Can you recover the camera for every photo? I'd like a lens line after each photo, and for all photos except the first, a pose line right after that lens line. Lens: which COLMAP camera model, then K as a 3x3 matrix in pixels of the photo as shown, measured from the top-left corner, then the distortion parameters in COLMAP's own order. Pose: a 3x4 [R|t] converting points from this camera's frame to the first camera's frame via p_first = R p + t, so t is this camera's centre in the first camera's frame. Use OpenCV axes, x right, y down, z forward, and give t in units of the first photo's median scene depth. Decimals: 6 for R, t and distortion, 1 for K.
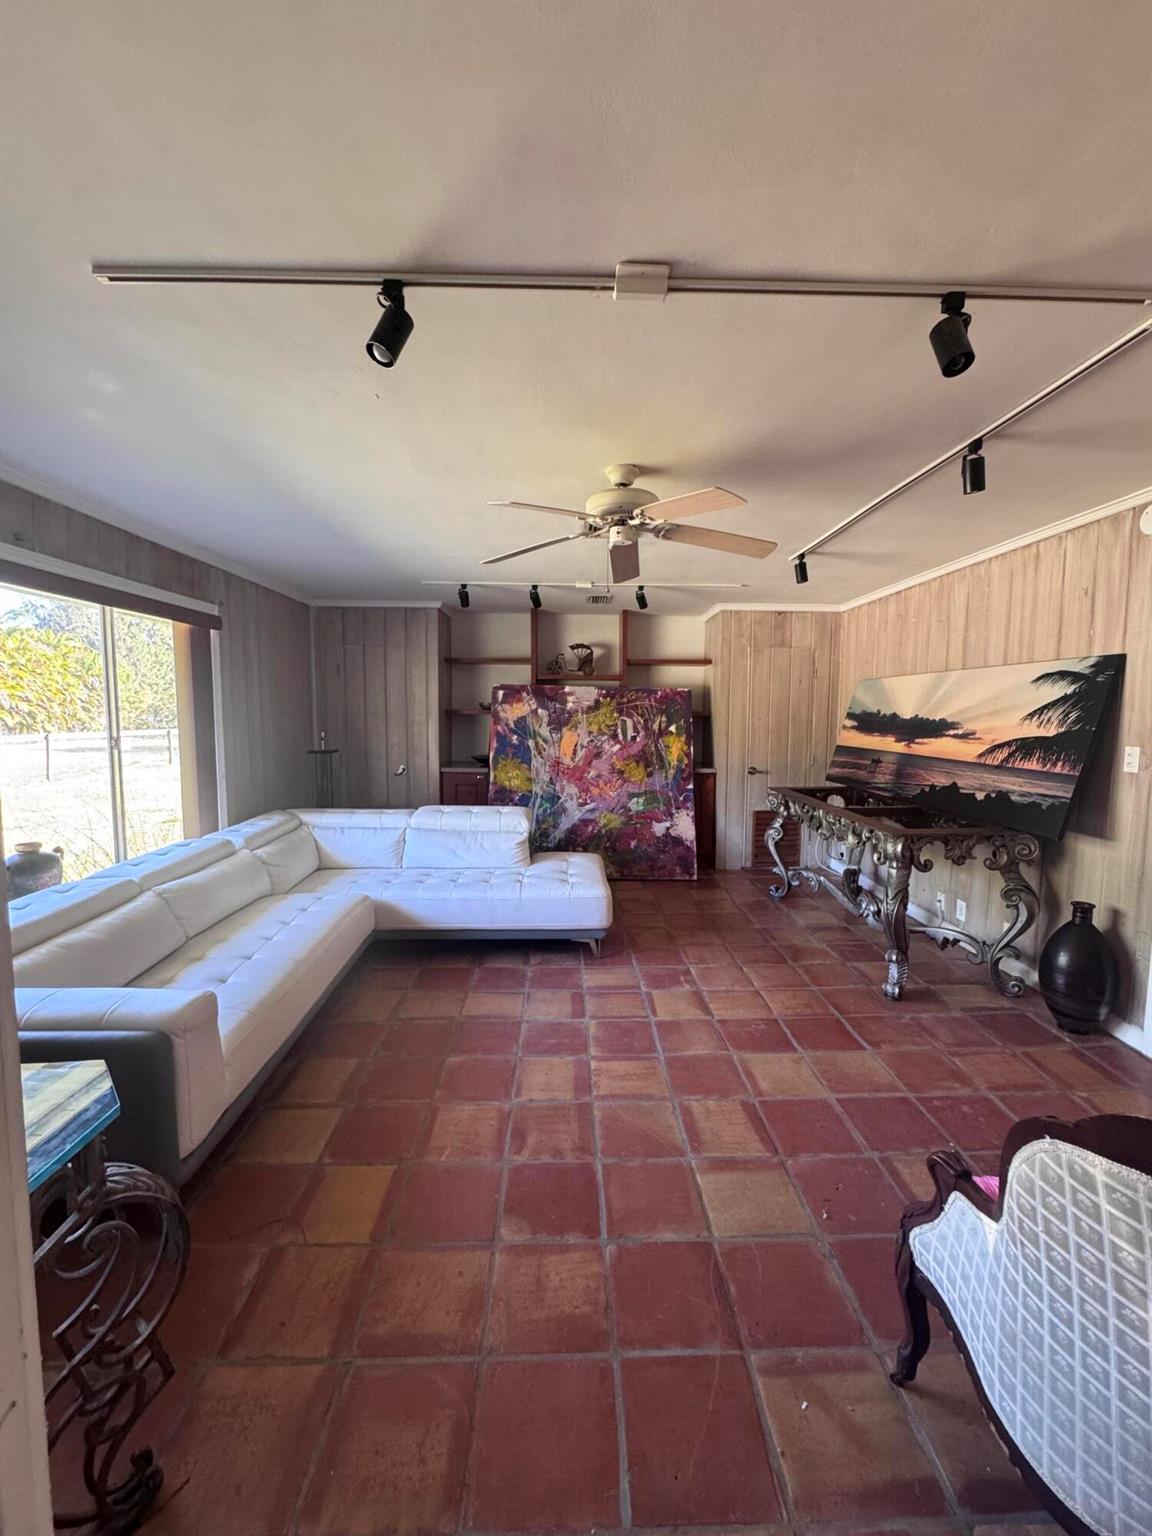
lens RADIAL K [[639.7, 0, 576.0], [0, 639.7, 768.0], [0, 0, 1]] dist [-0.000222, 0.000321]
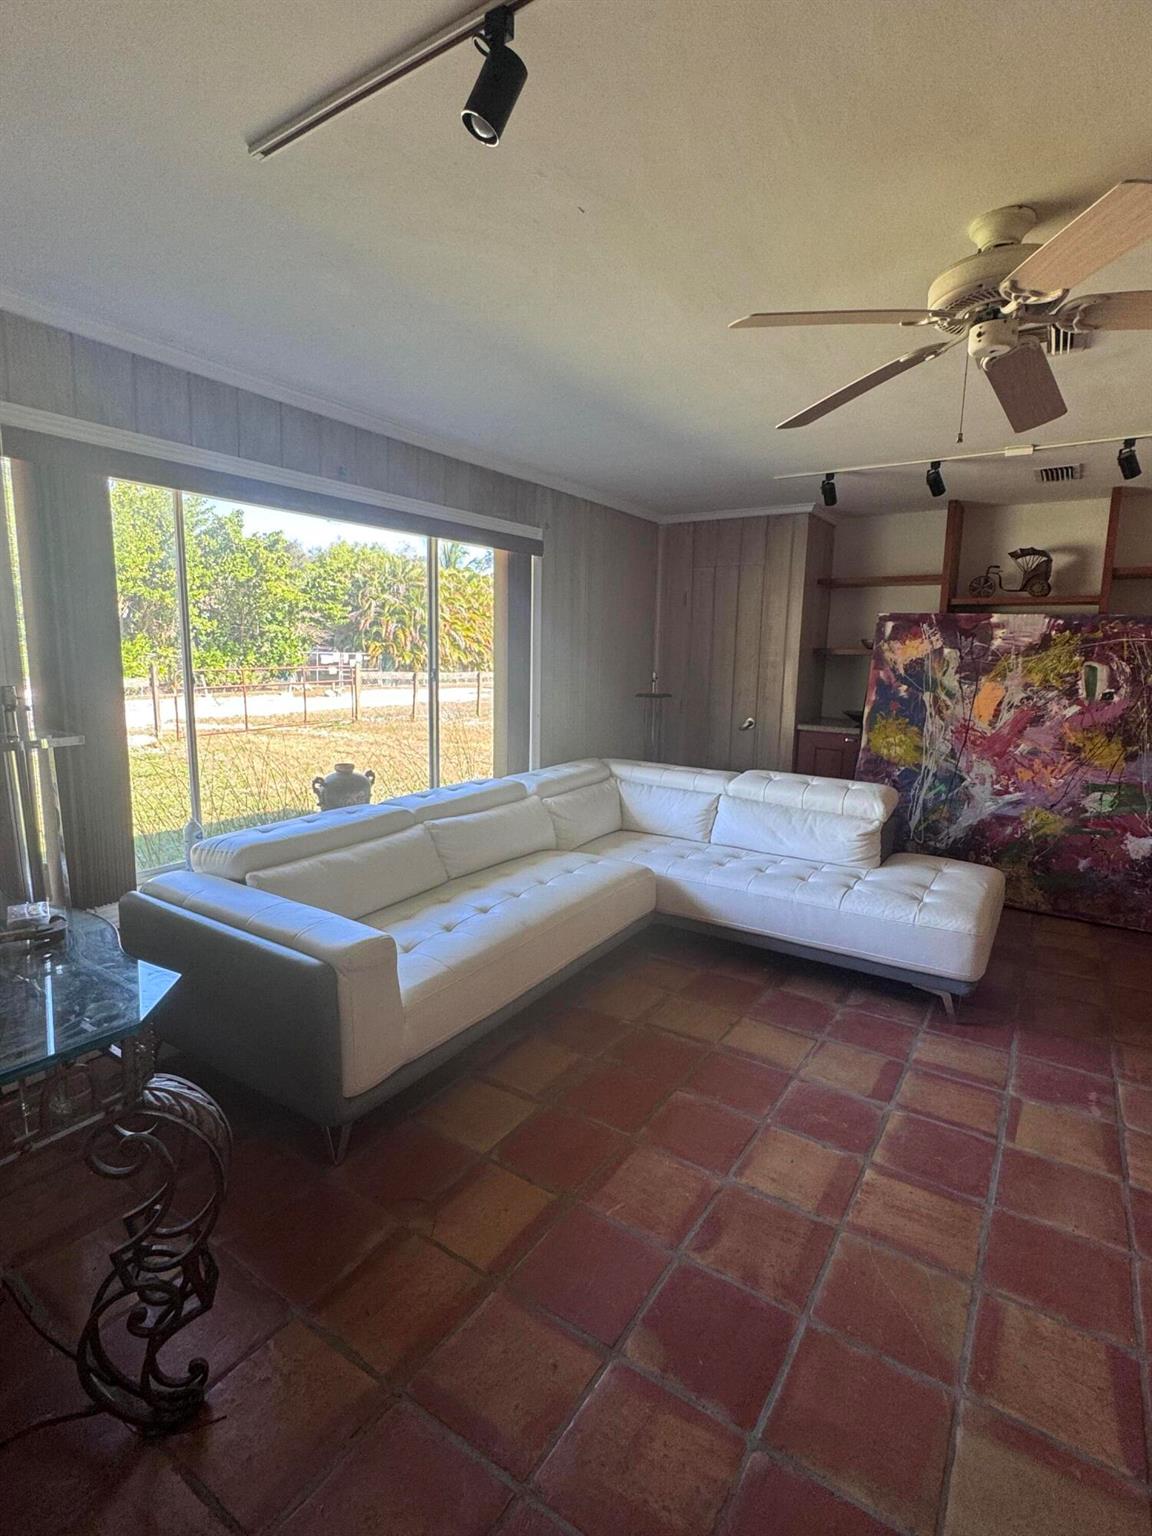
lens RADIAL K [[758.1, 0, 576.0], [0, 758.1, 768.0], [0, 0, 1]] dist [-0.001649, 0.000208]
pose [[0.812310, 0.097857, -0.574958, 0.130987], [-0.066926, 0.994951, 0.074785, 0.002365], [0.579374, -0.022269, 0.814758, 0.130464]]
